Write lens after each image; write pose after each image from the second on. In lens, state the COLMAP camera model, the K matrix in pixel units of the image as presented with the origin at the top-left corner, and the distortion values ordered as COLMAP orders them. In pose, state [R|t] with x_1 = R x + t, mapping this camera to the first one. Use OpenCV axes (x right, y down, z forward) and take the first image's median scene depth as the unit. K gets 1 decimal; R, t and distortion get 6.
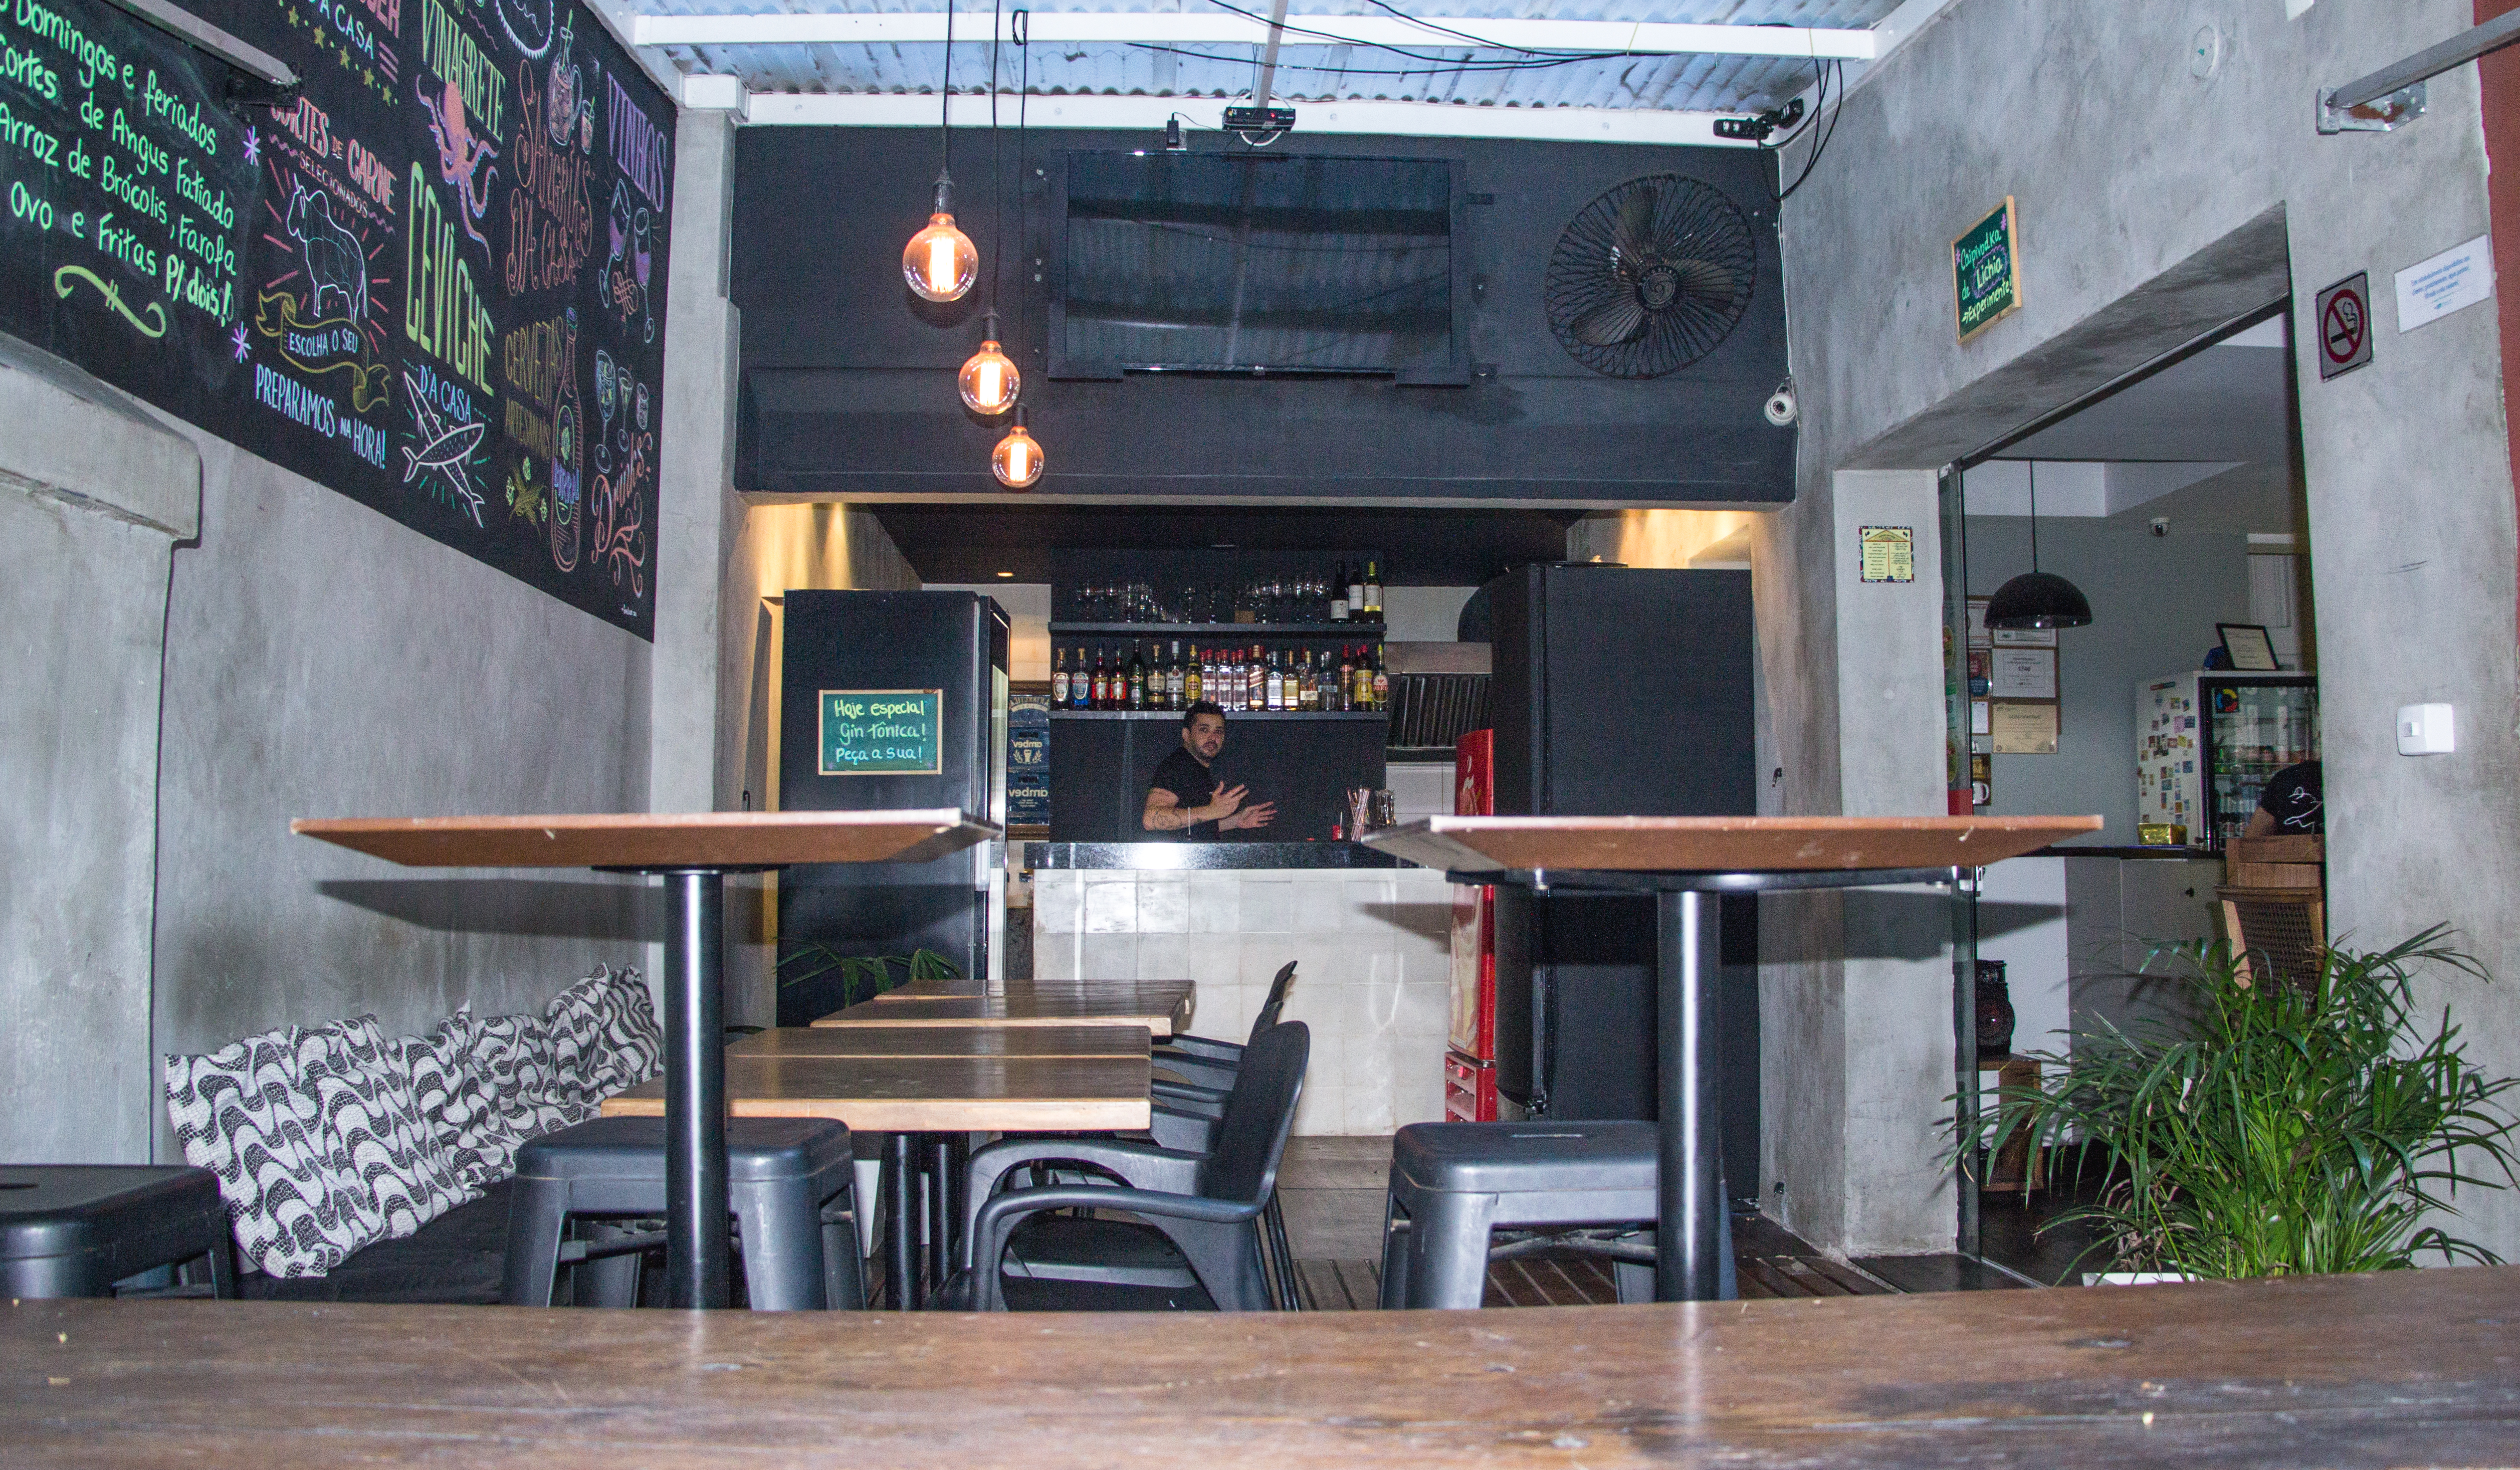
lens RADIAL K [[2203.0, 0, 1263.4], [0, 2203.0, 687.1], [0, 0, 1]] dist [-0.175809, 0.122361]
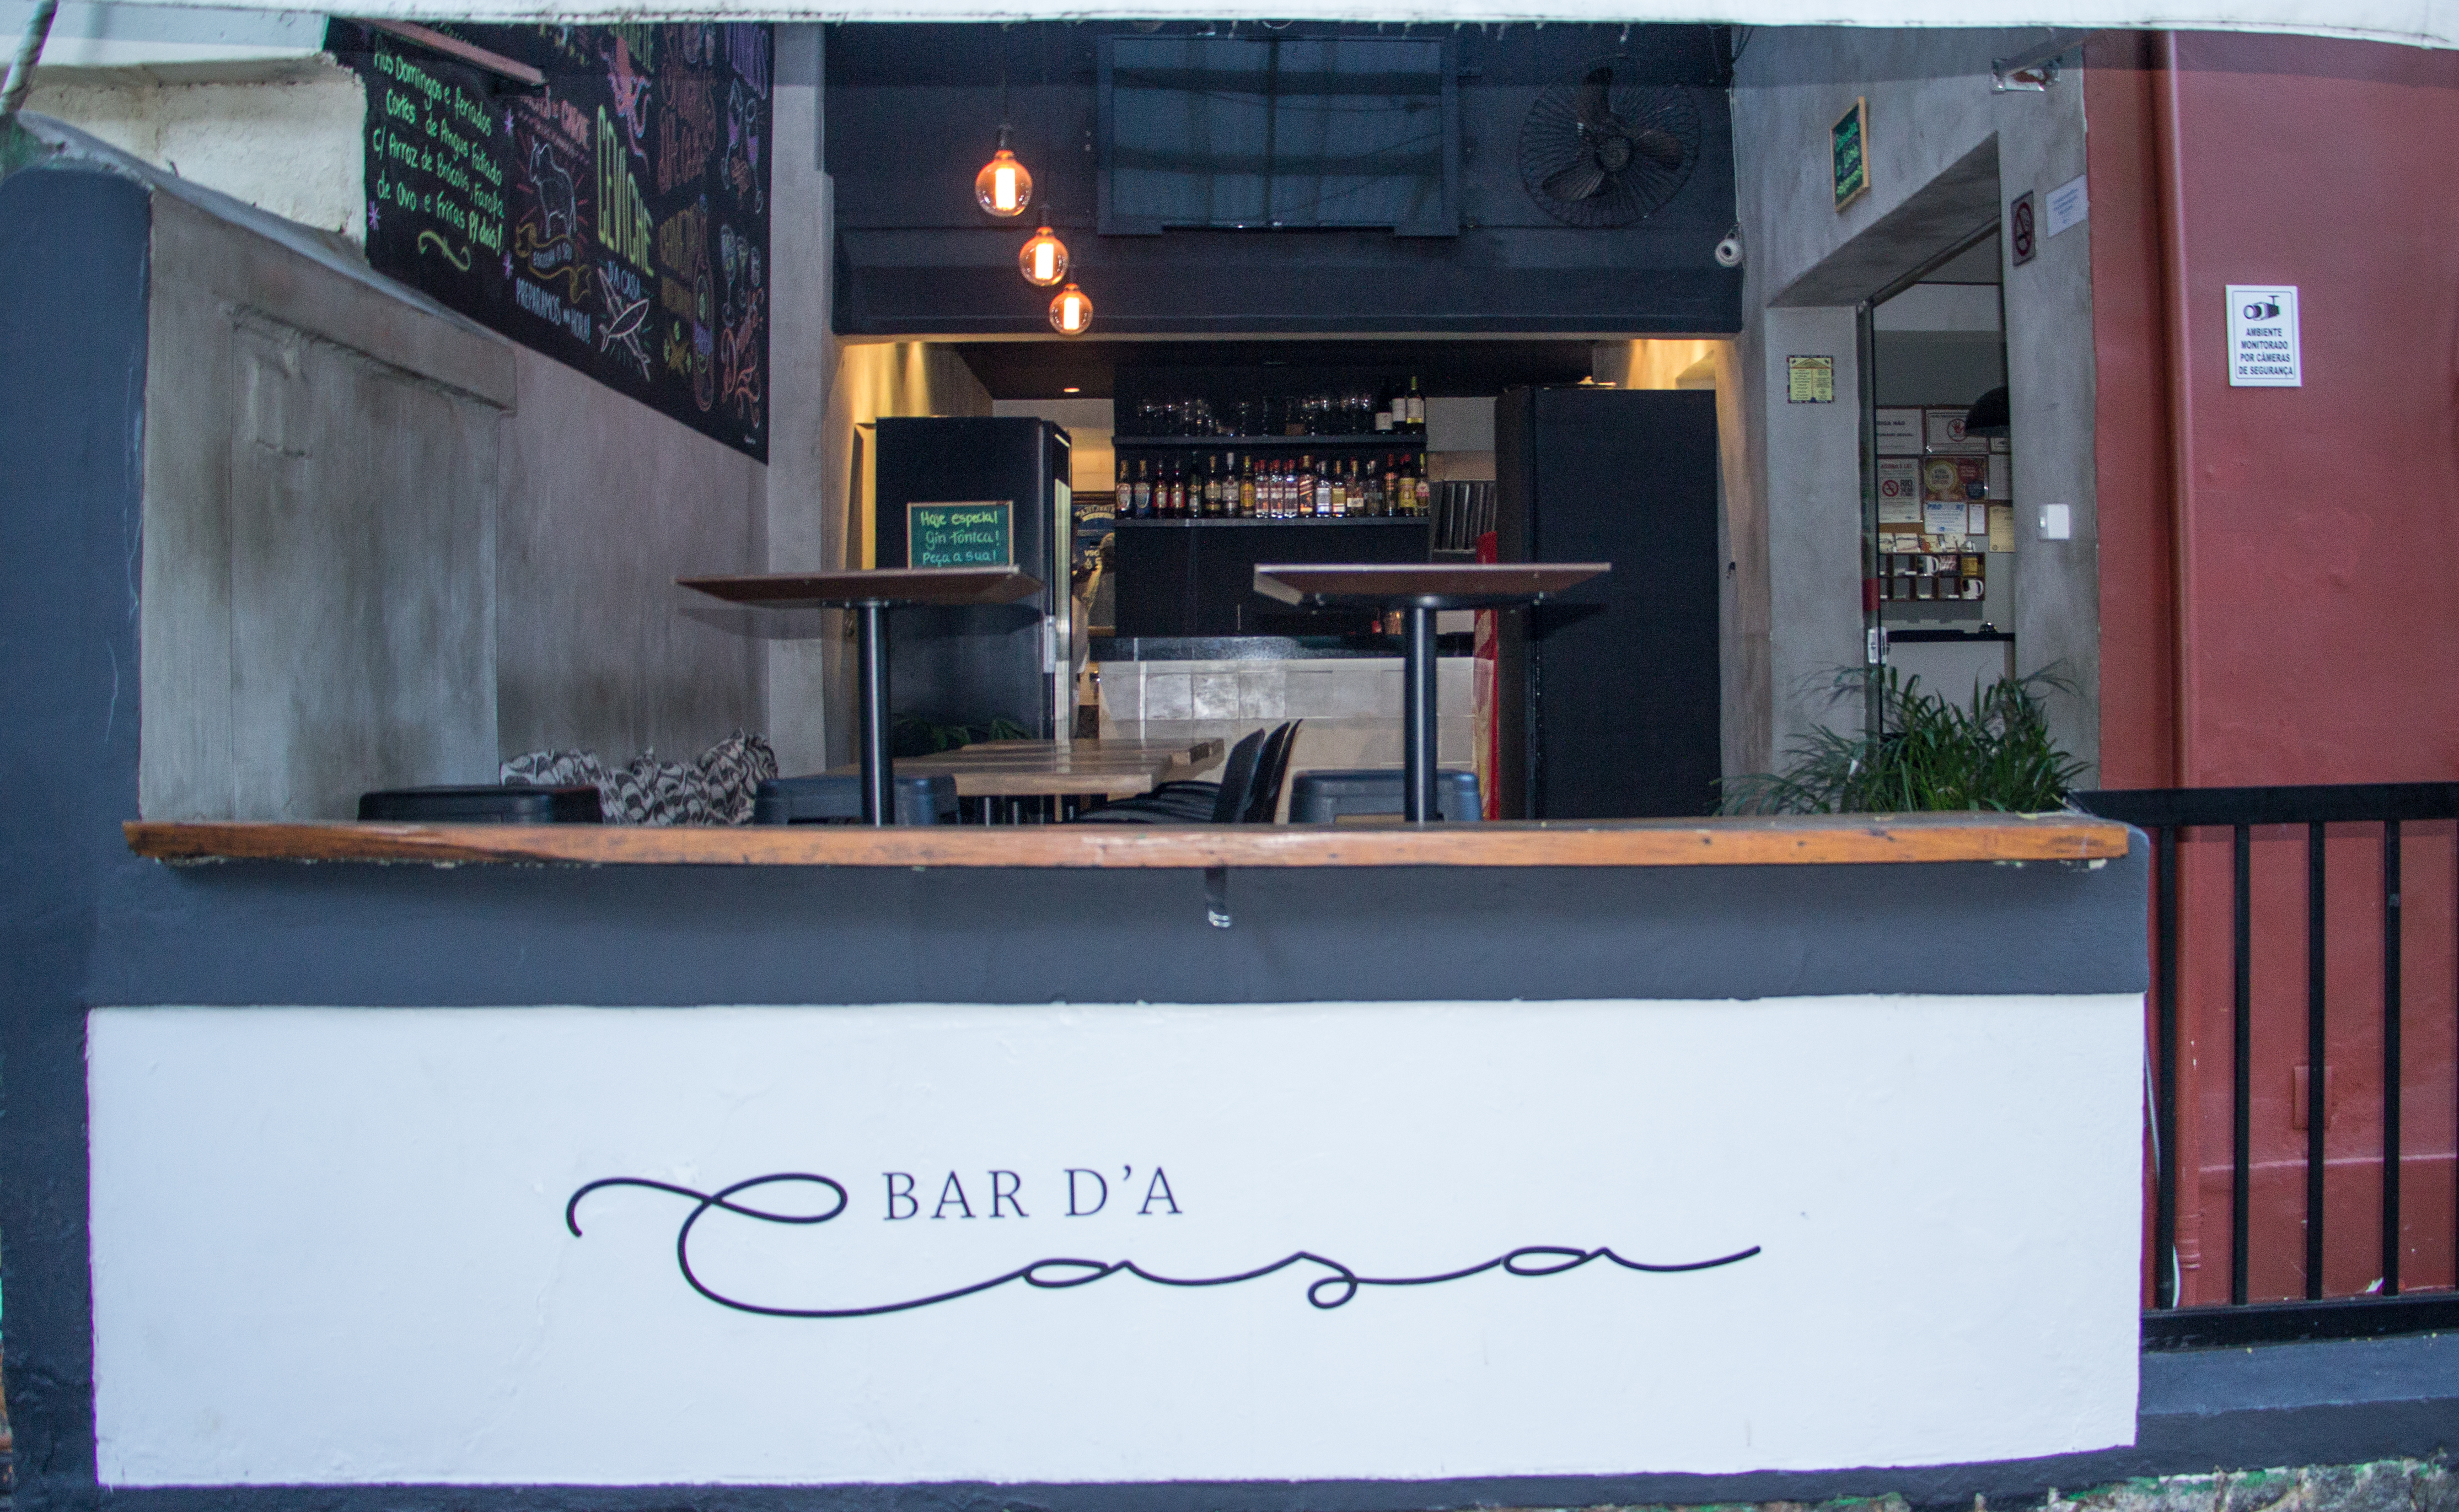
lens RADIAL K [[2396.4, 0, 1319.5], [0, 2396.4, 676.4], [0, 0, 1]] dist [-0.136353, -0.006931]
pose [[0.999771, -0.008346, -0.019710, 0.045828], [0.009828, 0.997033, 0.076347, -0.001751], [0.019015, -0.076523, 0.996886, -0.301456]]
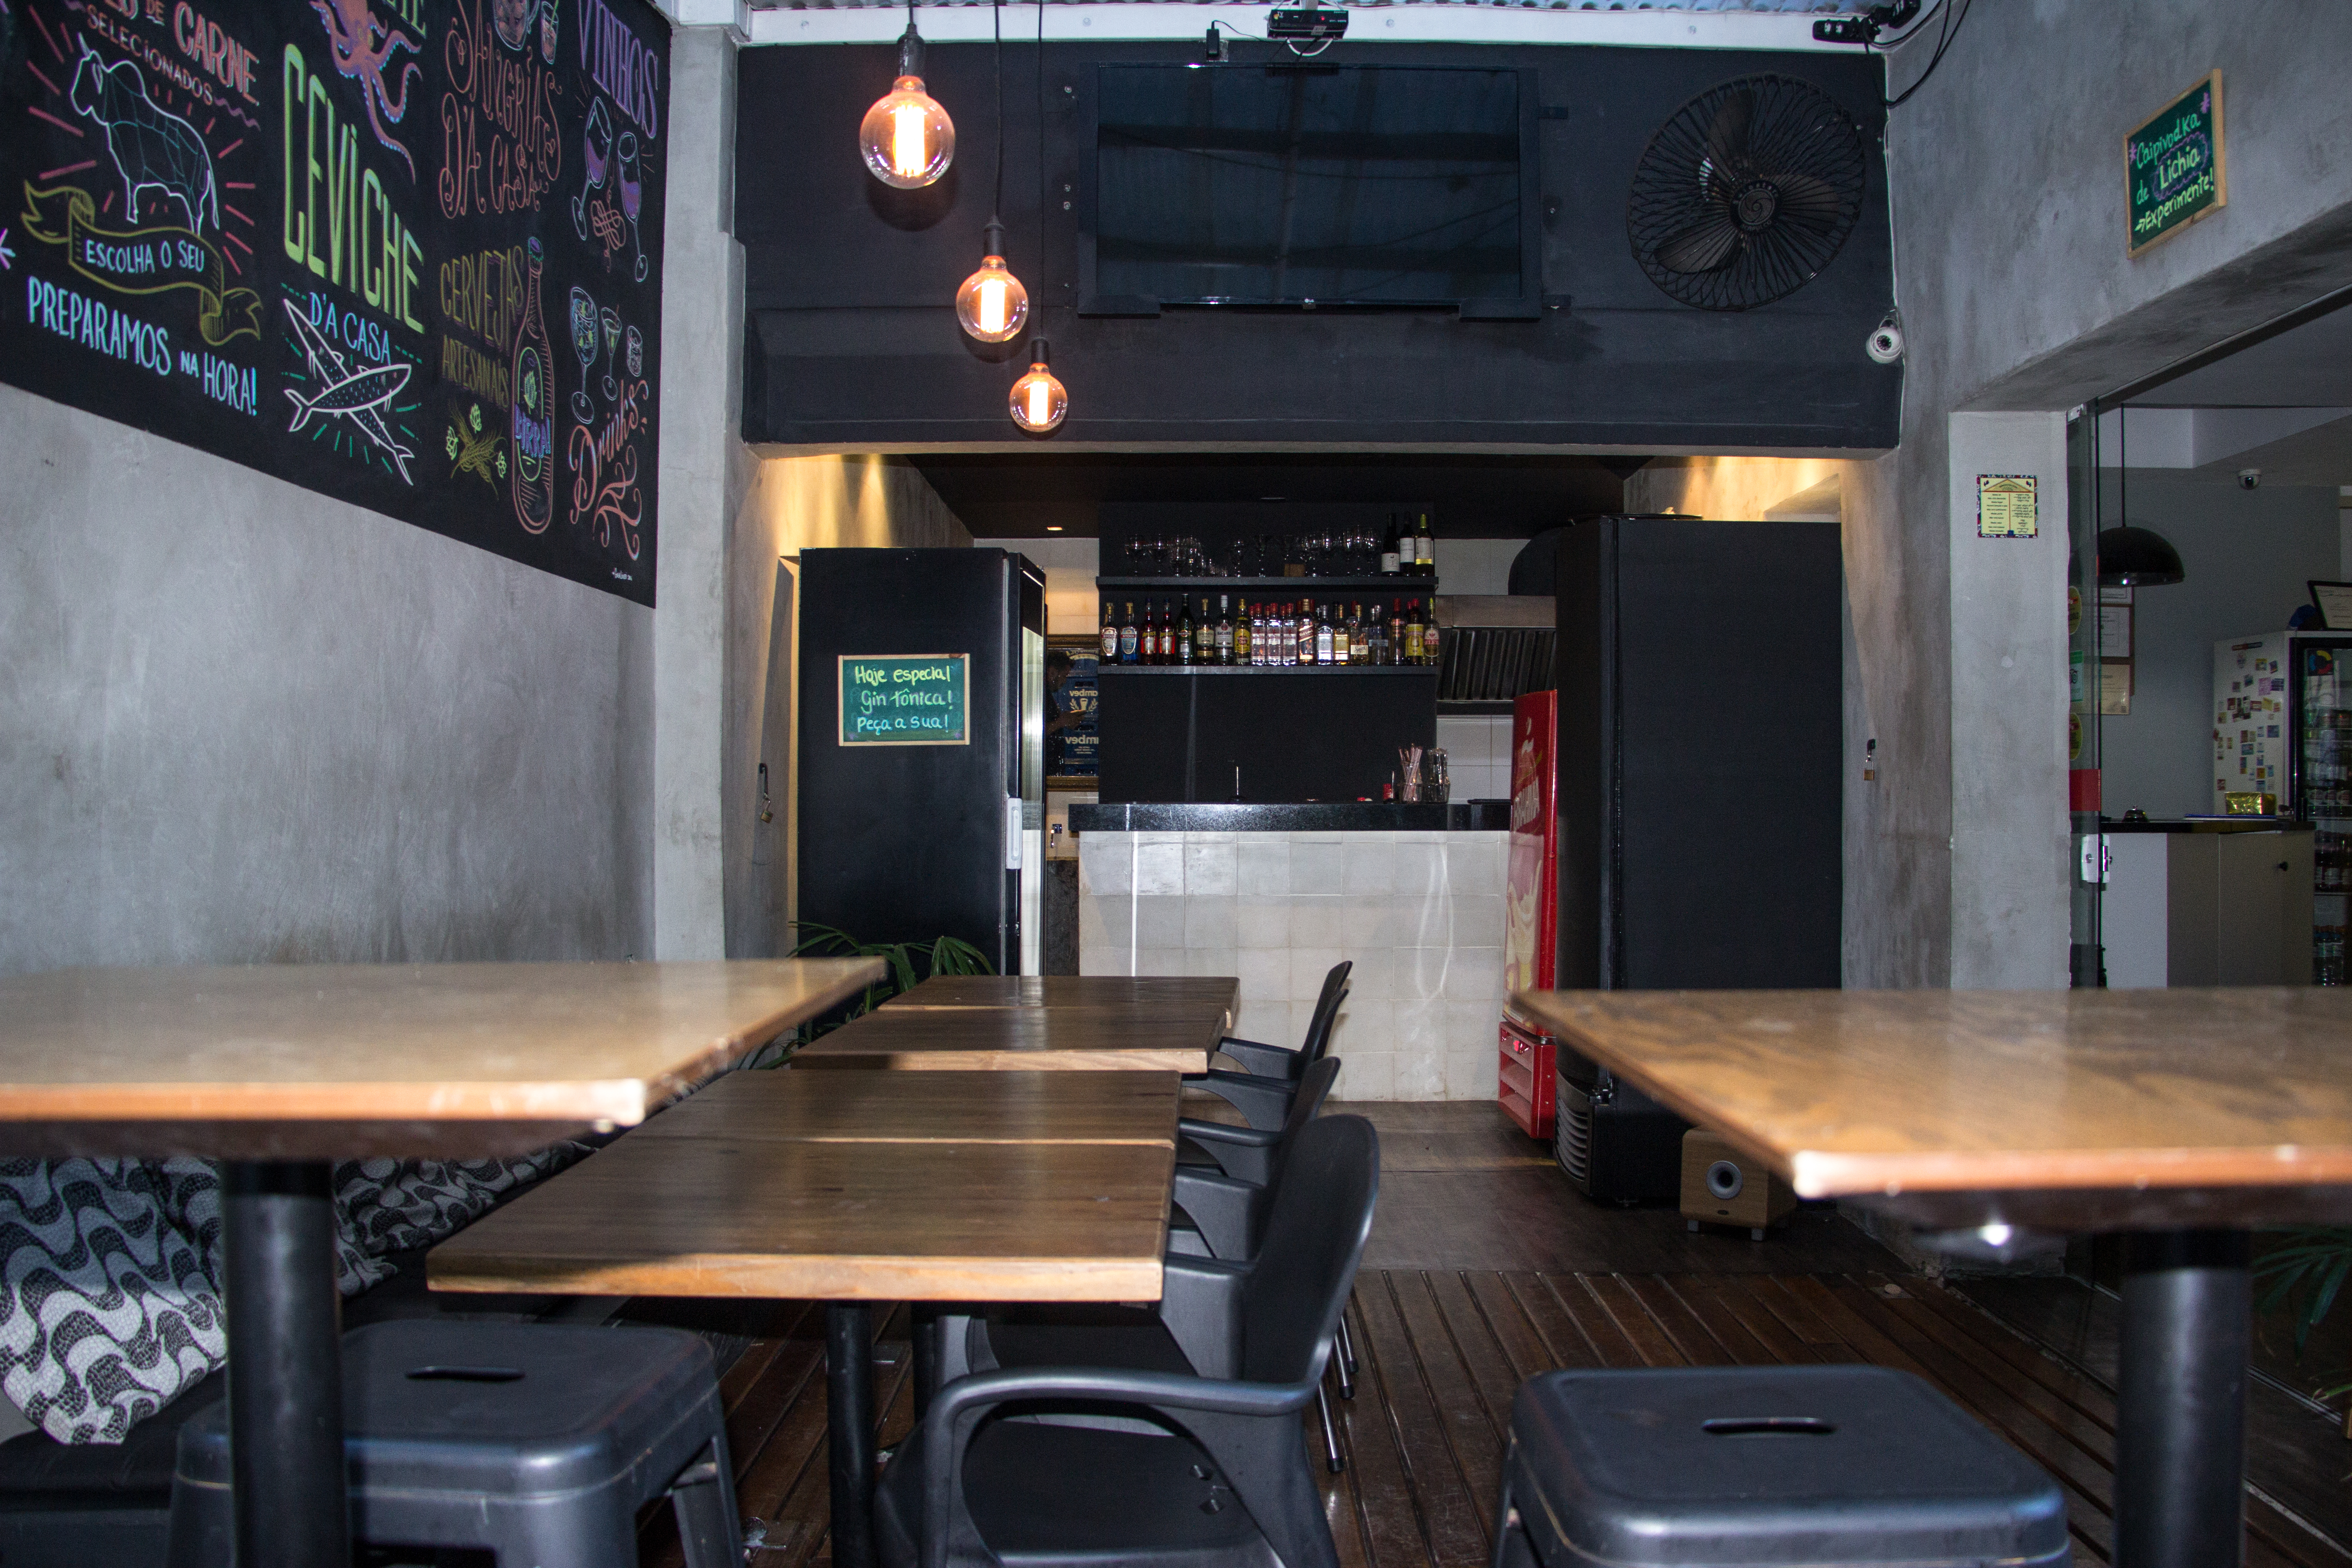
lens RADIAL K [[2010.5, 0, 1174.5], [0, 2010.5, 829.7], [0, 0, 1]] dist [-0.195868, 0.179353]
pose [[0.997684, 0.002679, -0.067960, -0.001302], [0.004050, 0.995111, 0.098675, -0.009011], [0.067892, -0.098722, 0.992796, 0.167214]]
